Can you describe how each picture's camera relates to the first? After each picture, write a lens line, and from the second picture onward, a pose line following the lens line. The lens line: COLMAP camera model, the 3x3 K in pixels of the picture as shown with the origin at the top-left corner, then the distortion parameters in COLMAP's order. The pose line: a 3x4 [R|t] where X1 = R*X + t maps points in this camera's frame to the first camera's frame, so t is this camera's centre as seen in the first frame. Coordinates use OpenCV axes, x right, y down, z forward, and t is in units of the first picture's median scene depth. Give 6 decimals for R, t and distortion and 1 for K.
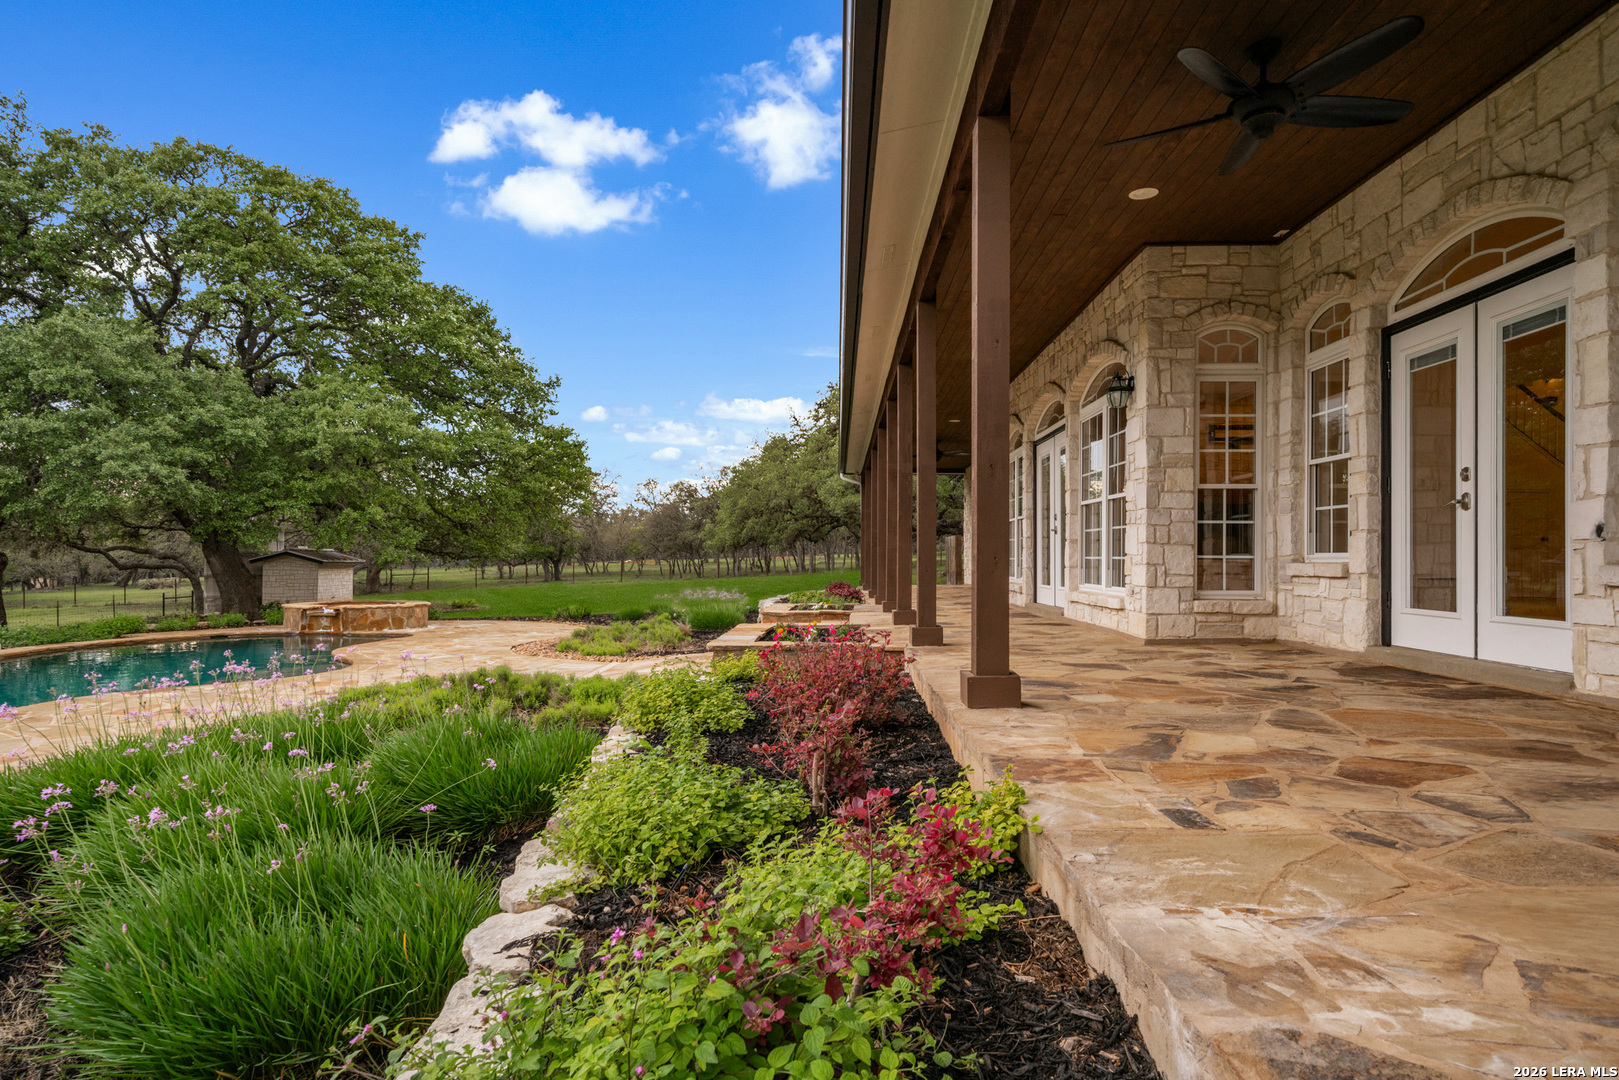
lens RADIAL K [[903.1, 0, 809.5], [0, 903.1, 540.0], [0, 0, 1]] dist [-0.000808, -0.000443]
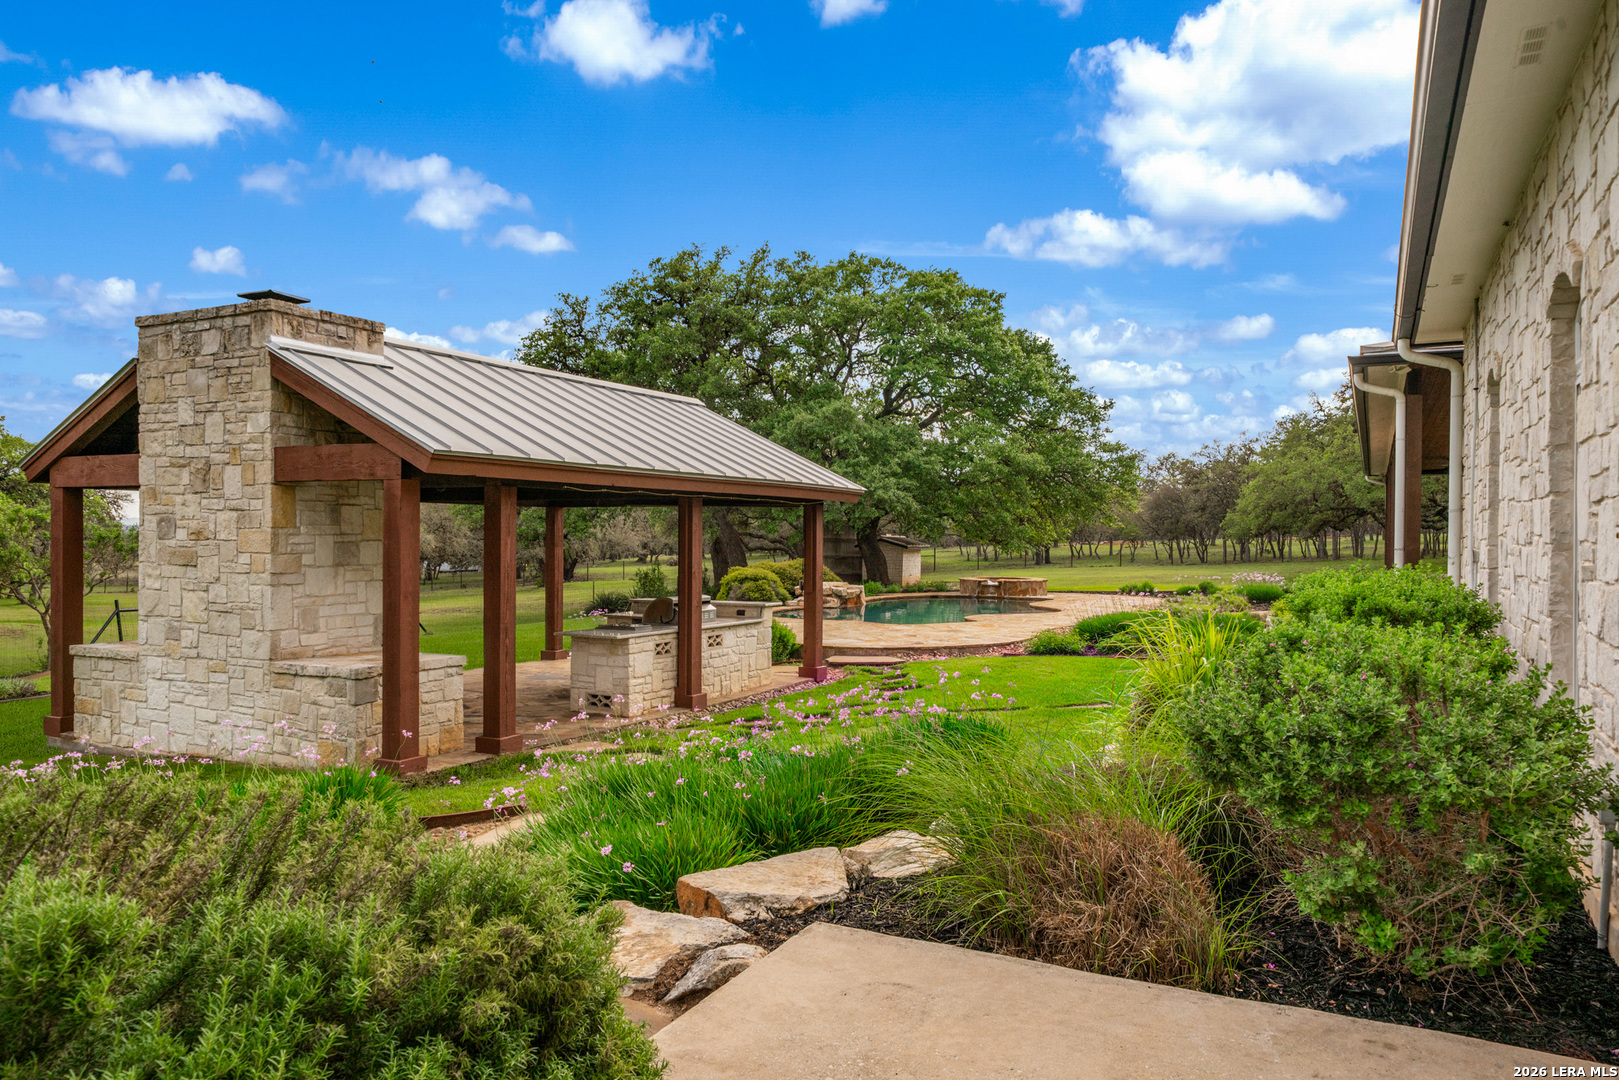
lens RADIAL K [[1084.4, 0, 809.5], [0, 1084.4, 540.0], [0, 0, 1]] dist [-0.004491, -0.001329]
pose [[0.901353, 0.006028, -0.433044, -0.007494], [0.004469, 0.999720, 0.023218, -0.030750], [0.433063, -0.022863, 0.901074, -0.631758]]
